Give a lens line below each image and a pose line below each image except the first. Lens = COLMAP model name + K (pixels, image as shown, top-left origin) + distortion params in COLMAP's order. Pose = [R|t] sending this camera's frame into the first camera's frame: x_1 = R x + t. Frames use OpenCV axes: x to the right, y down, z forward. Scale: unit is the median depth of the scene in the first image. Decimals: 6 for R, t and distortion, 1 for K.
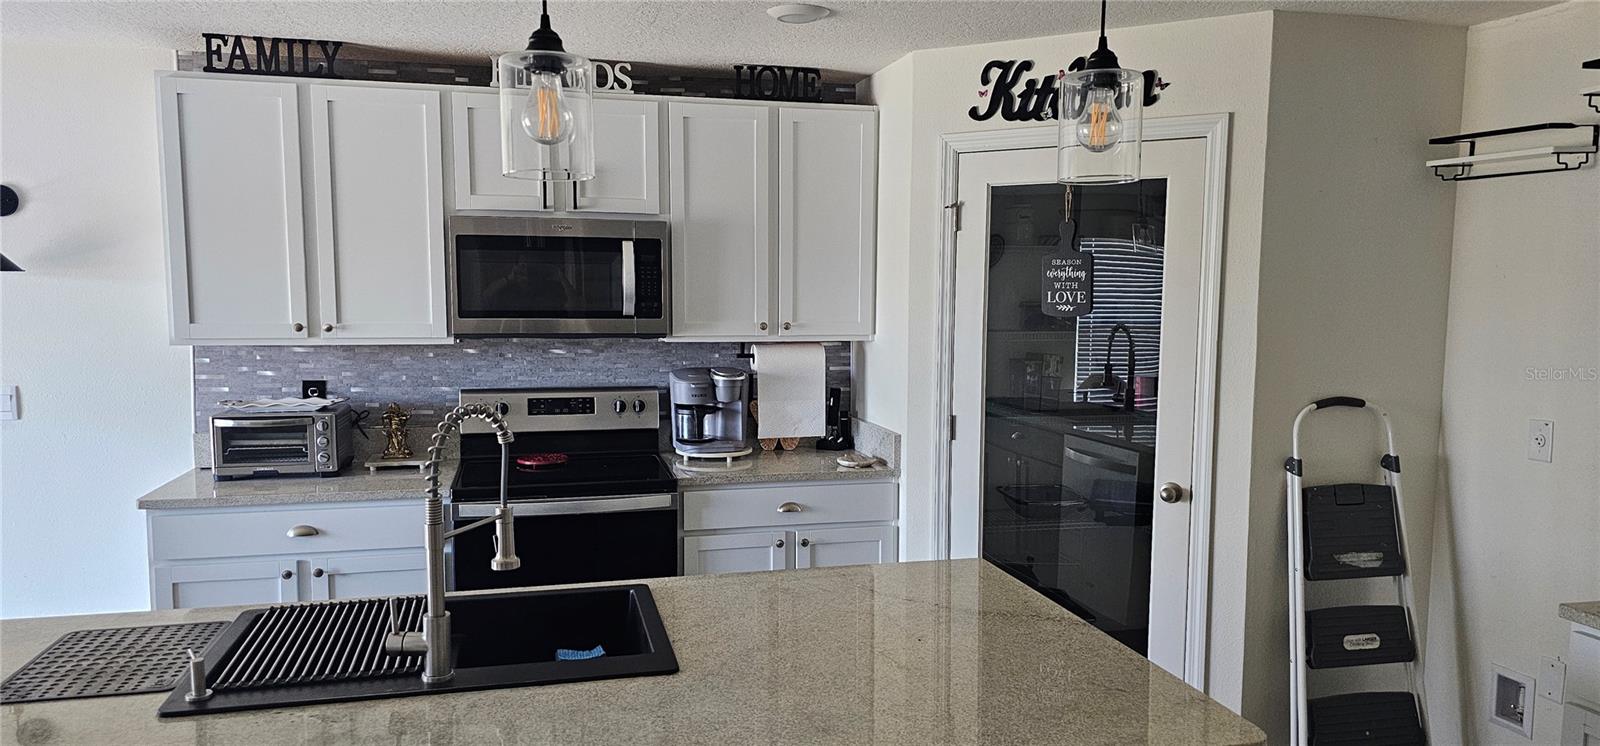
lens RADIAL K [[1072.2, 0, 795.9], [0, 1072.2, 389.1], [0, 0, 1]] dist [0.043021, -0.005060]
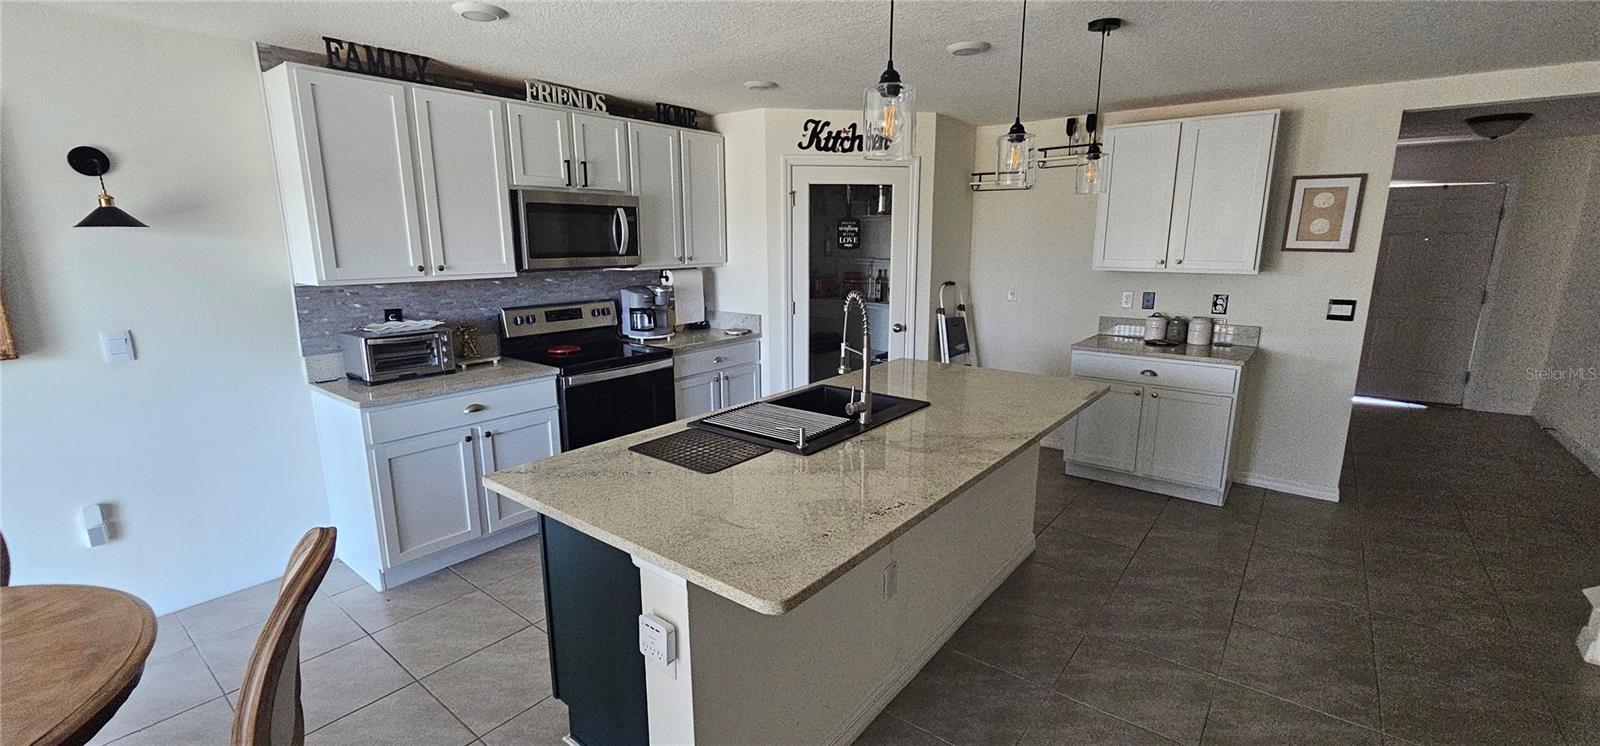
lens RADIAL K [[664.5, 0, 805.0], [0, 664.5, 362.4], [0, 0, 1]] dist [-0.000765, 0.000348]
pose [[0.785483, -0.120910, 0.606958, -0.596576], [0.067405, 0.991610, 0.110304, 0.001819], [-0.615202, -0.045730, 0.787042, 0.027592]]
